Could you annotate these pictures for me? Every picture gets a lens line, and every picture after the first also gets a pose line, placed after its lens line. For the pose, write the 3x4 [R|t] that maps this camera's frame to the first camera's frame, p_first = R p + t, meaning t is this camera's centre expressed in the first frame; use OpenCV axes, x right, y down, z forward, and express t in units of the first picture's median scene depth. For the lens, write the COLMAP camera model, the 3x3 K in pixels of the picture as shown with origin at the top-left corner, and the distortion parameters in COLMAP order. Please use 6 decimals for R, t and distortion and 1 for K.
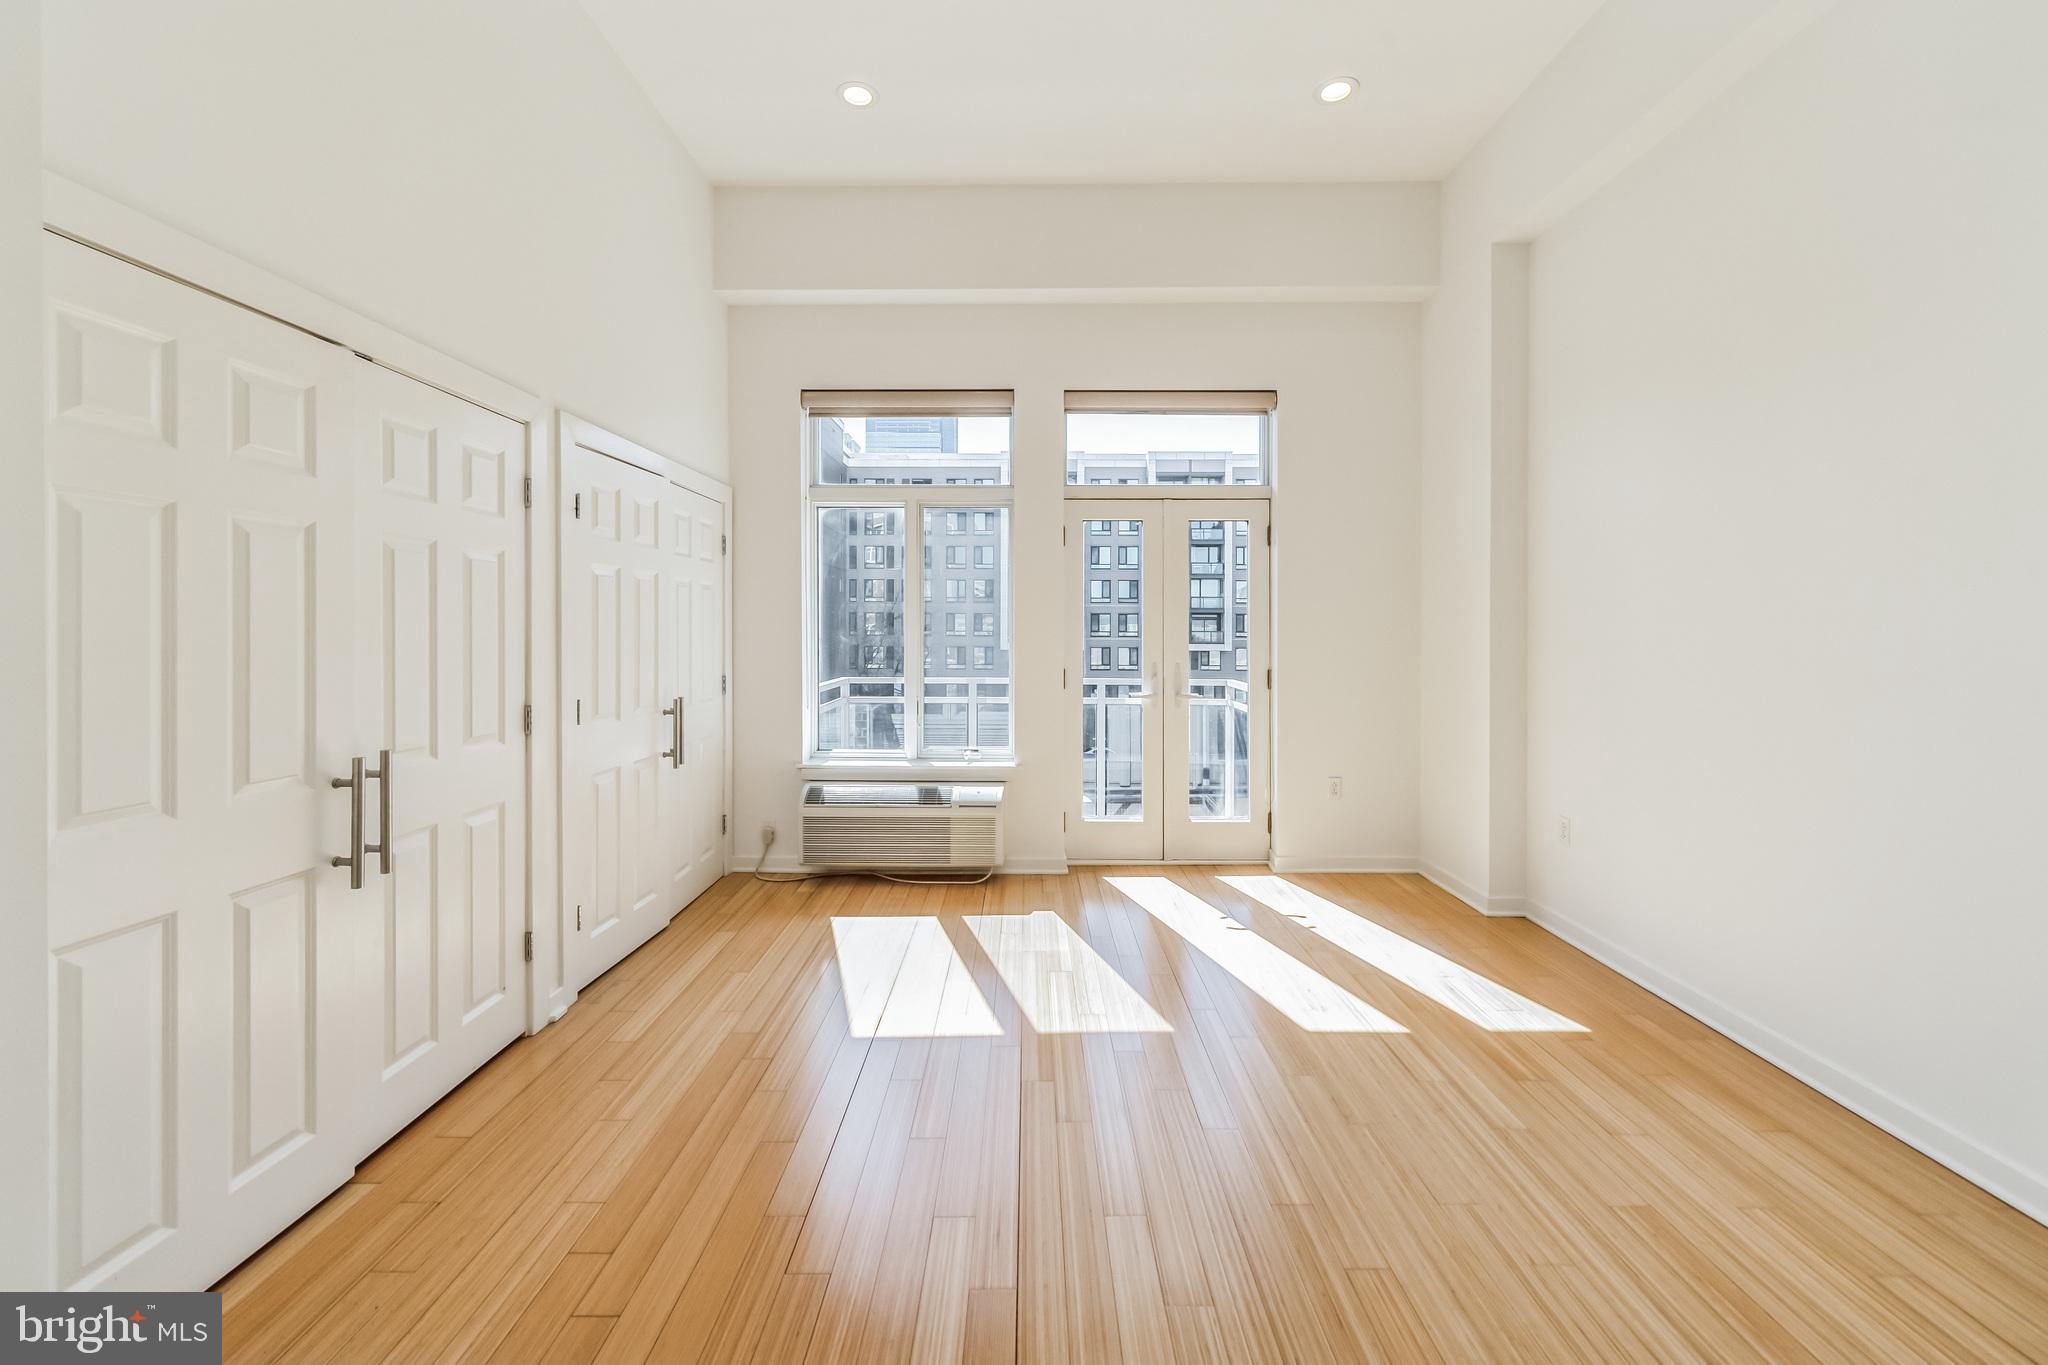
lens RADIAL K [[898.3, 0, 1026.3], [0, 898.3, 635.2], [0, 0, 1]] dist [-0.001909, 0.000152]
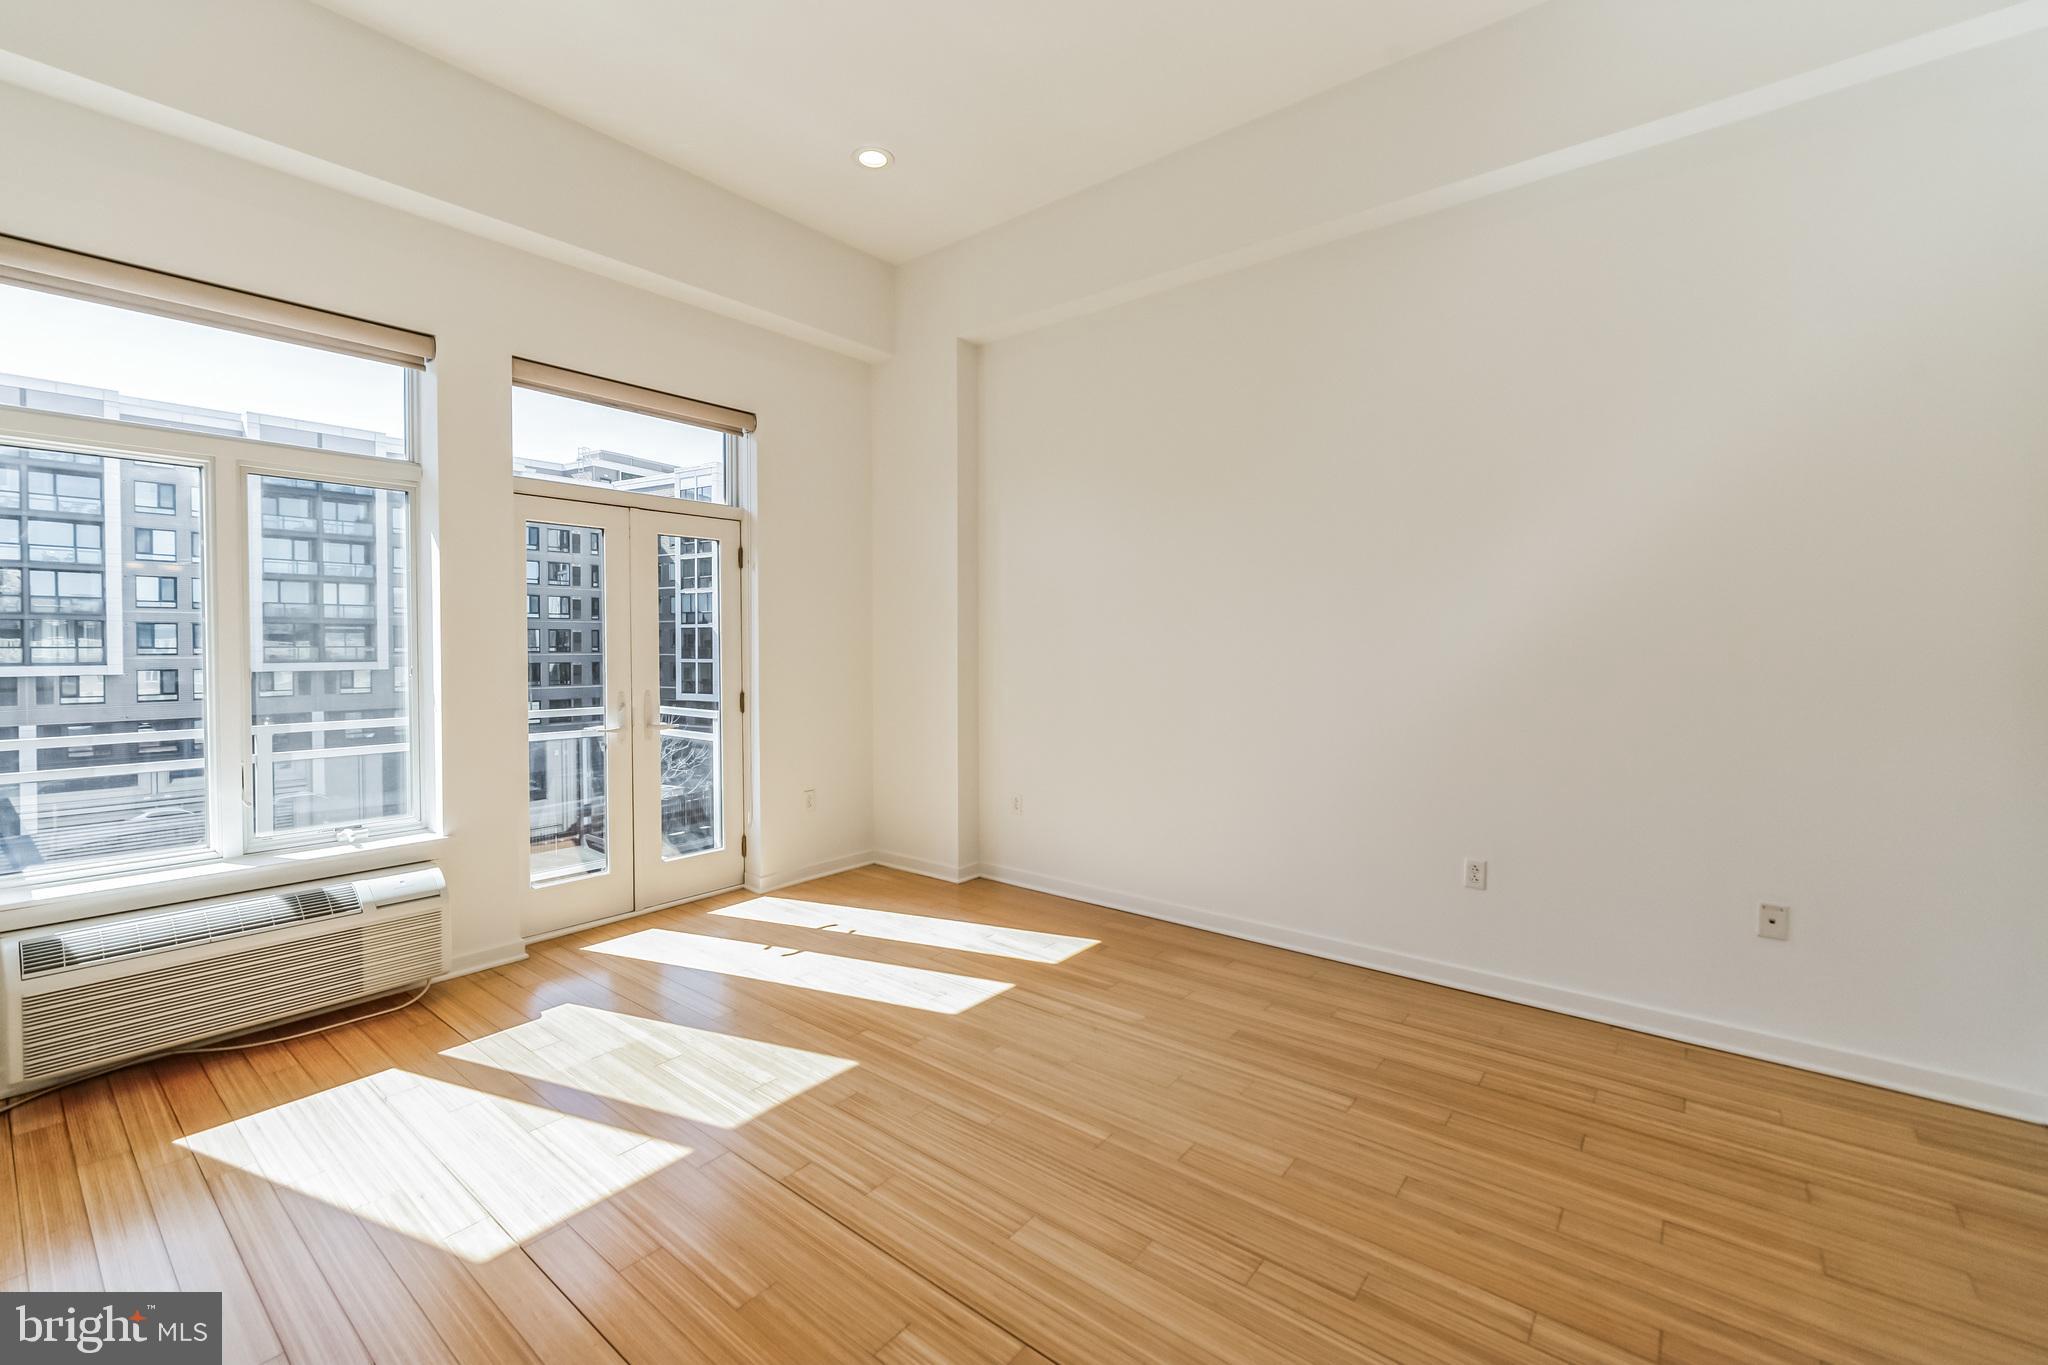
lens RADIAL K [[863.7, 0, 1003.8], [0, 863.7, 654.7], [0, 0, 1]] dist [0.000048, 0.000273]
pose [[0.595782, -0.016182, 0.802984, -0.327820], [0.007689, 0.999866, 0.014445, -0.015581], [-0.803110, -0.002432, 0.595826, 0.197914]]
